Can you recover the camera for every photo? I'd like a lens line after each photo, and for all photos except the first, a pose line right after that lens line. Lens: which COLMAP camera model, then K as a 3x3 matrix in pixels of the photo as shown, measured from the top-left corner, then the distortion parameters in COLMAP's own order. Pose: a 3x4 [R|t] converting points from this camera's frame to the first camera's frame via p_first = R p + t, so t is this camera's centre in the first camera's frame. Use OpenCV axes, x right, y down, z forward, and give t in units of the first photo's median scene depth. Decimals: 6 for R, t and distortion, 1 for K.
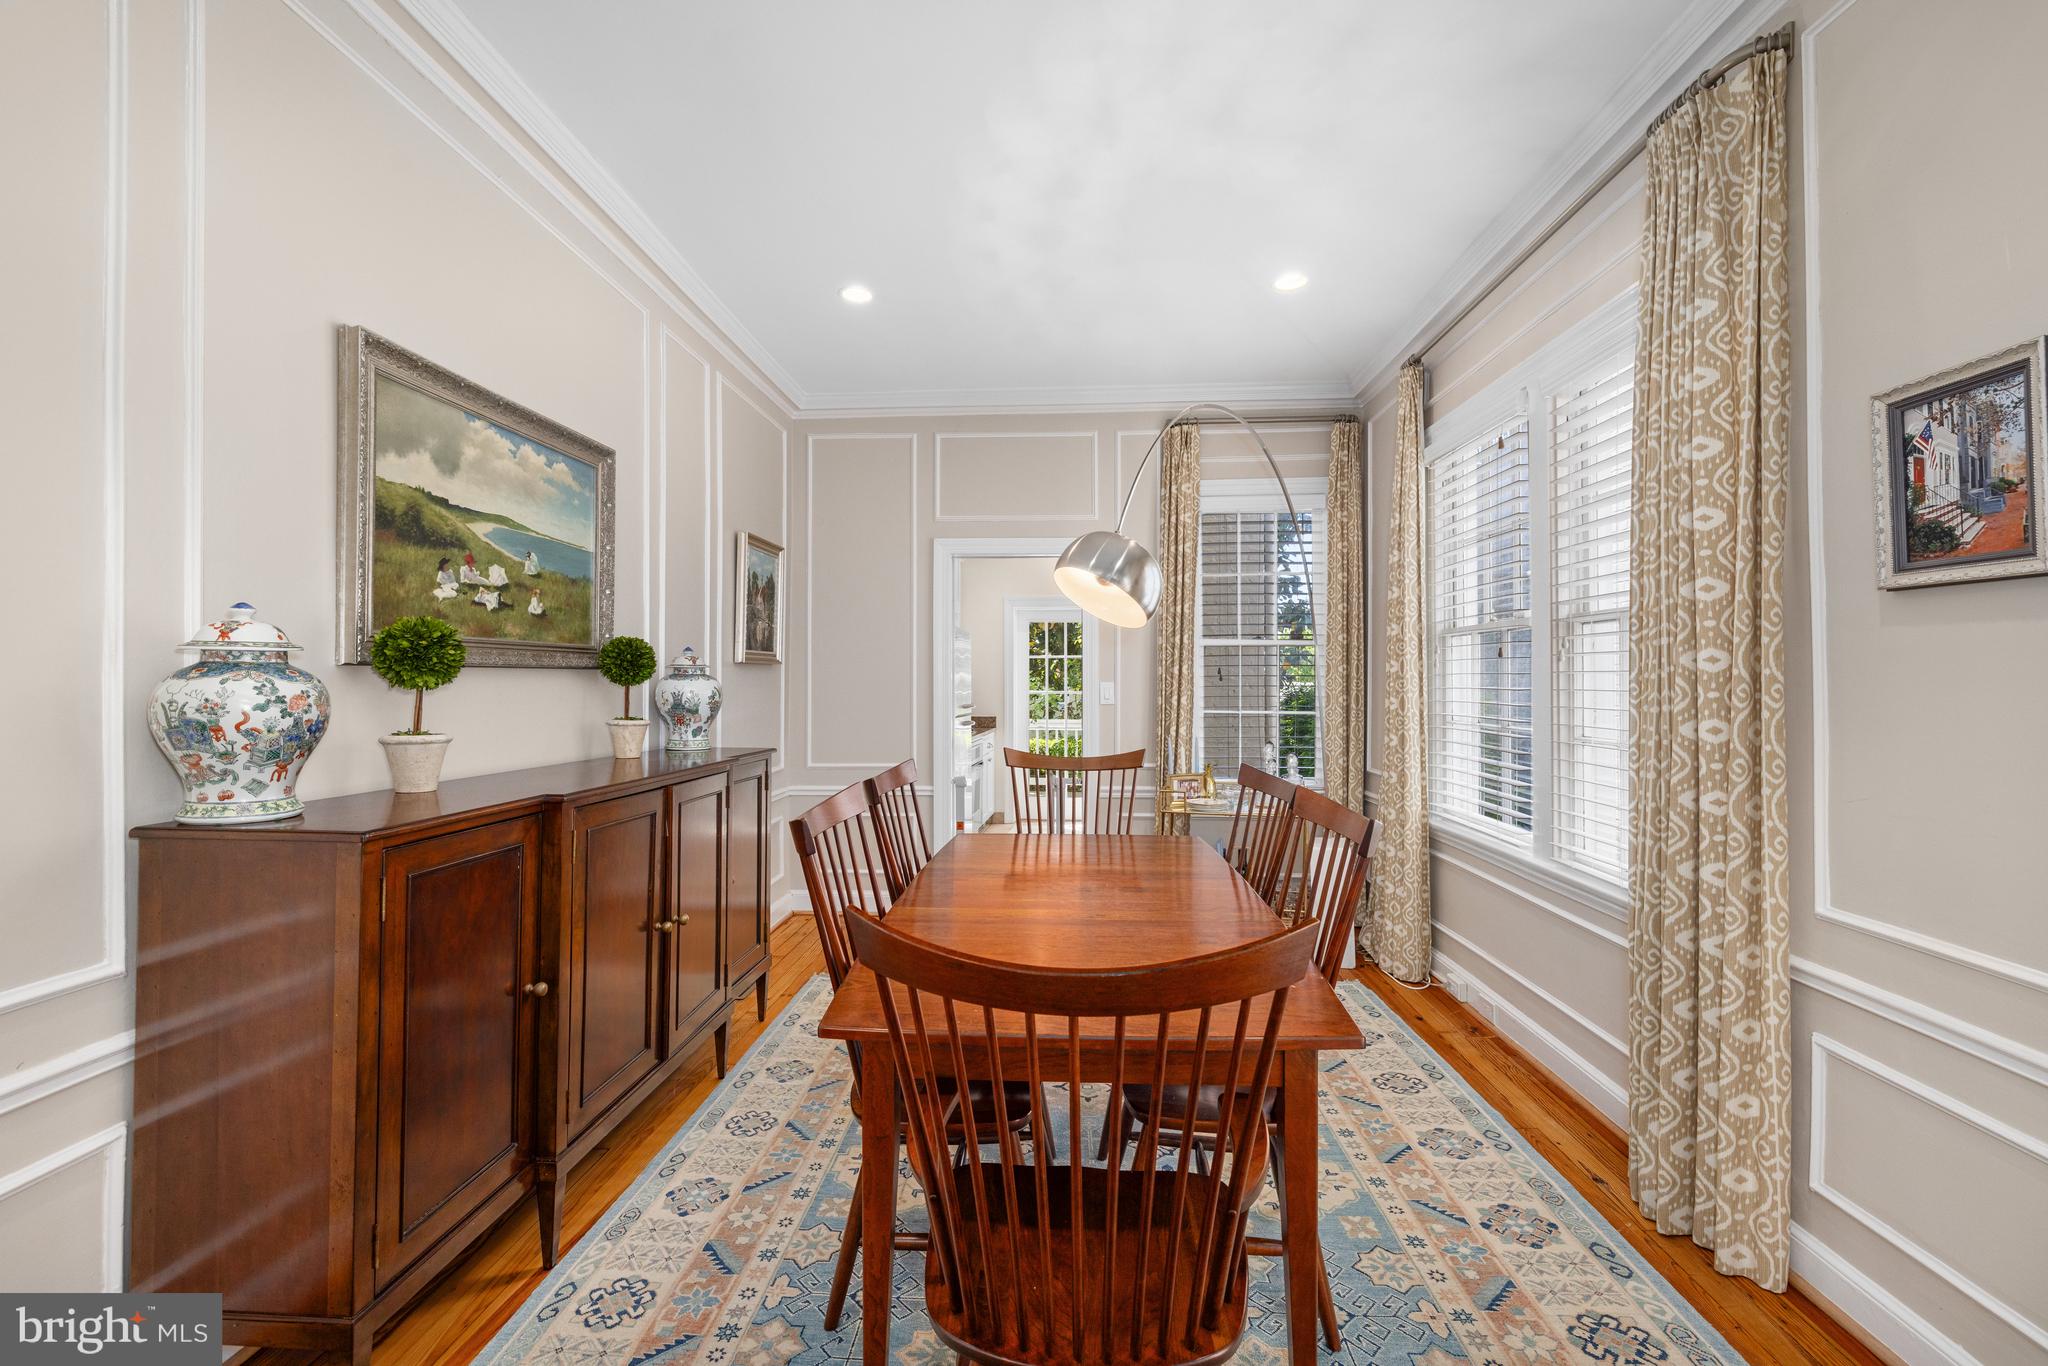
lens RADIAL K [[841.6, 0, 1025.0], [0, 841.6, 680.2], [0, 0, 1]] dist [0.000976, 0.000070]
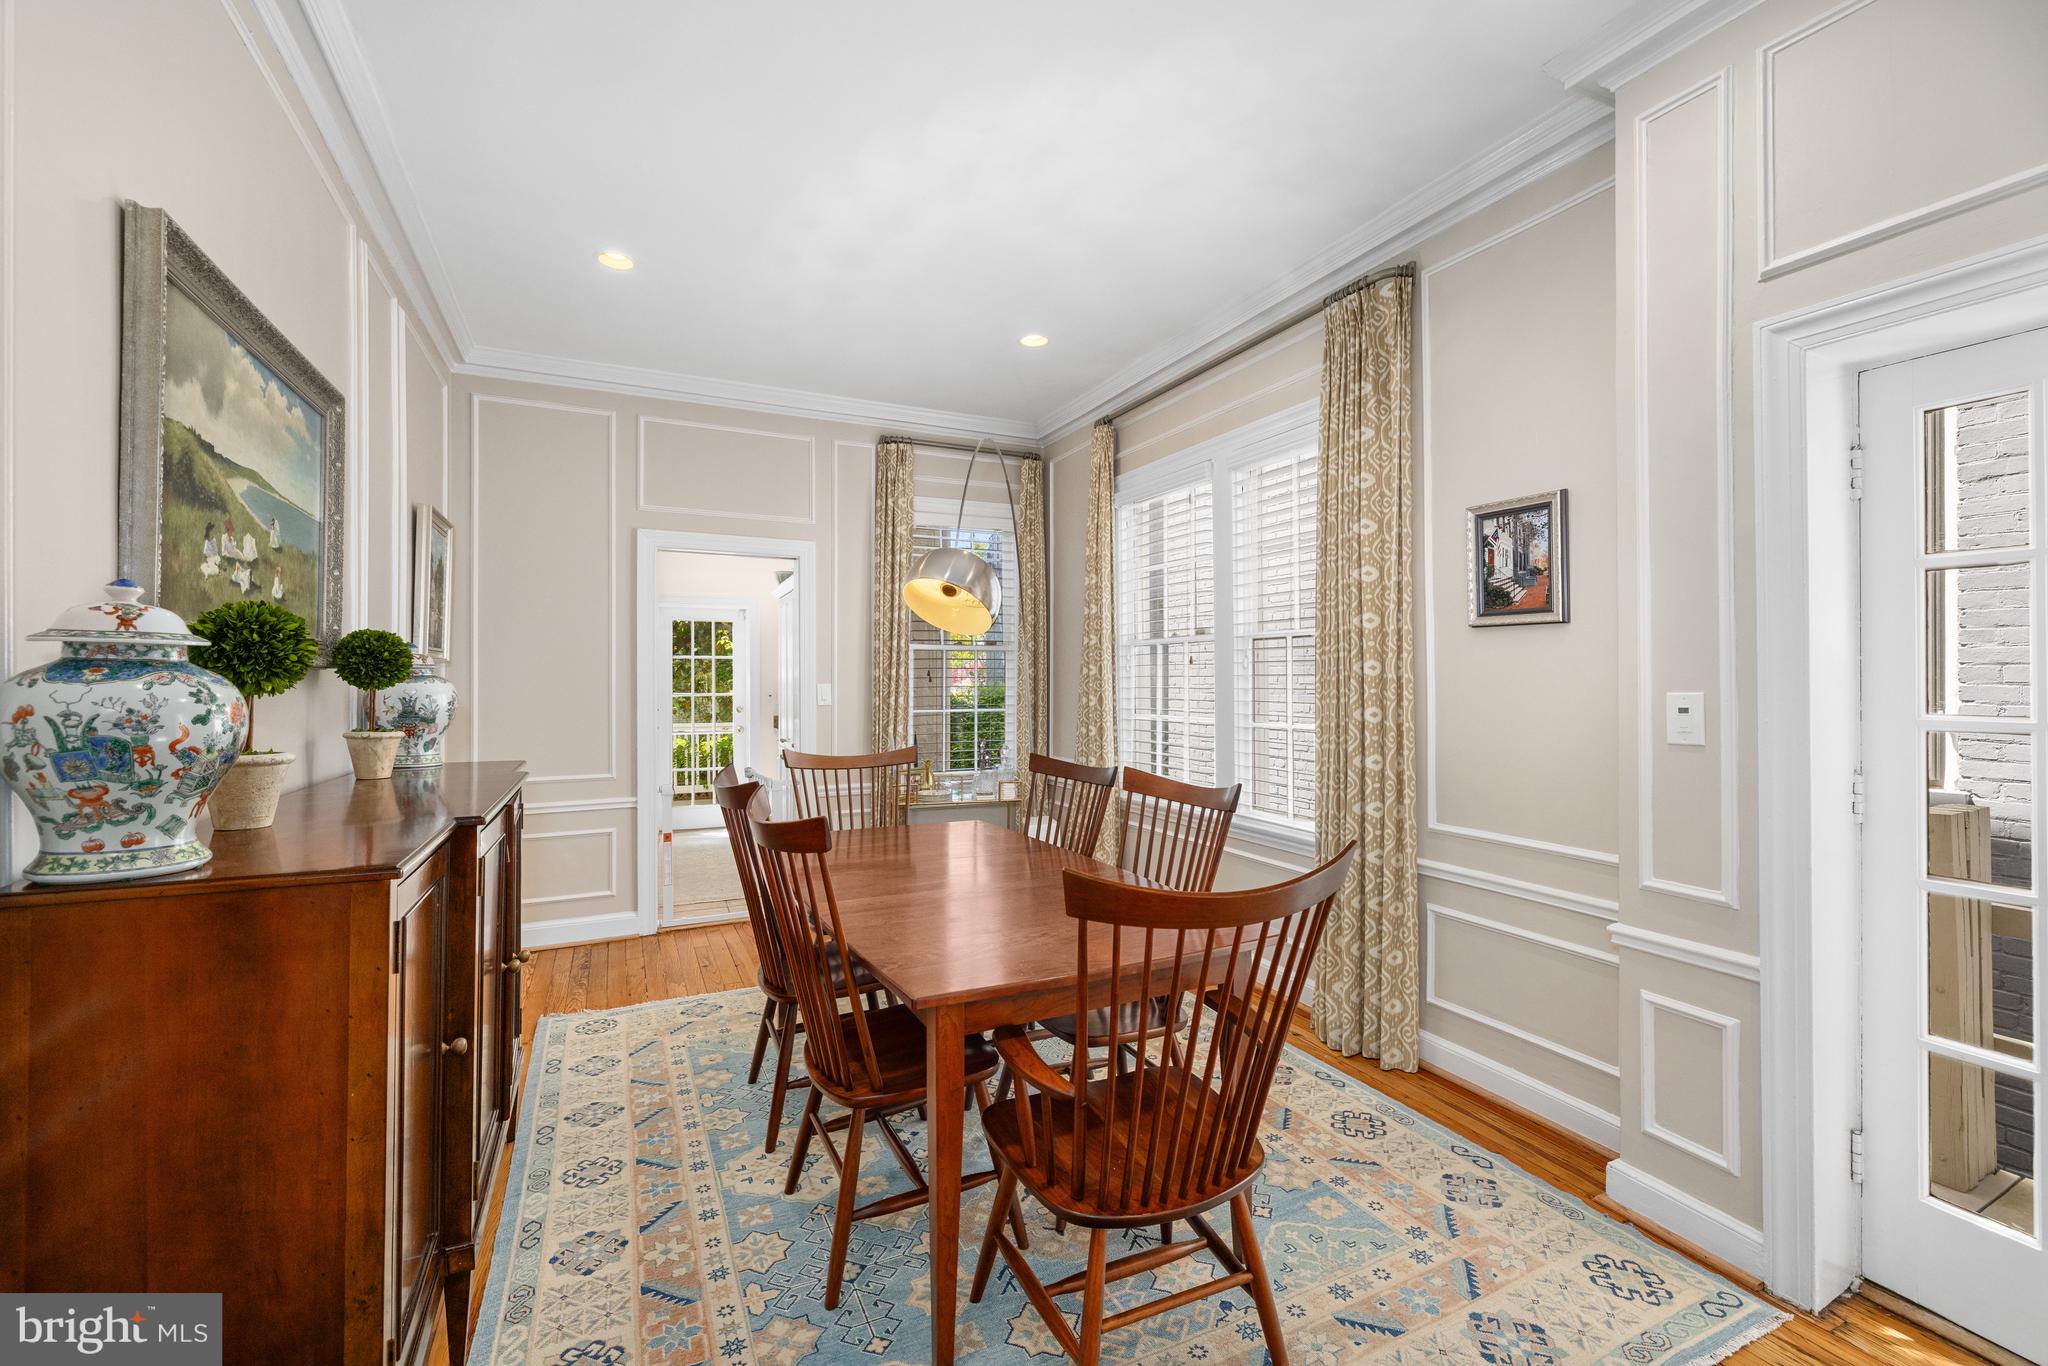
lens RADIAL K [[841.6, 0, 1011.8], [0, 841.6, 680.5], [0, 0, 1]] dist [0.000976, 0.000070]
pose [[0.878164, -0.000927, 0.478358, -0.446456], [0.001471, 0.999999, -0.000763, -0.001165], [-0.478357, 0.001373, 0.878164, -0.014671]]
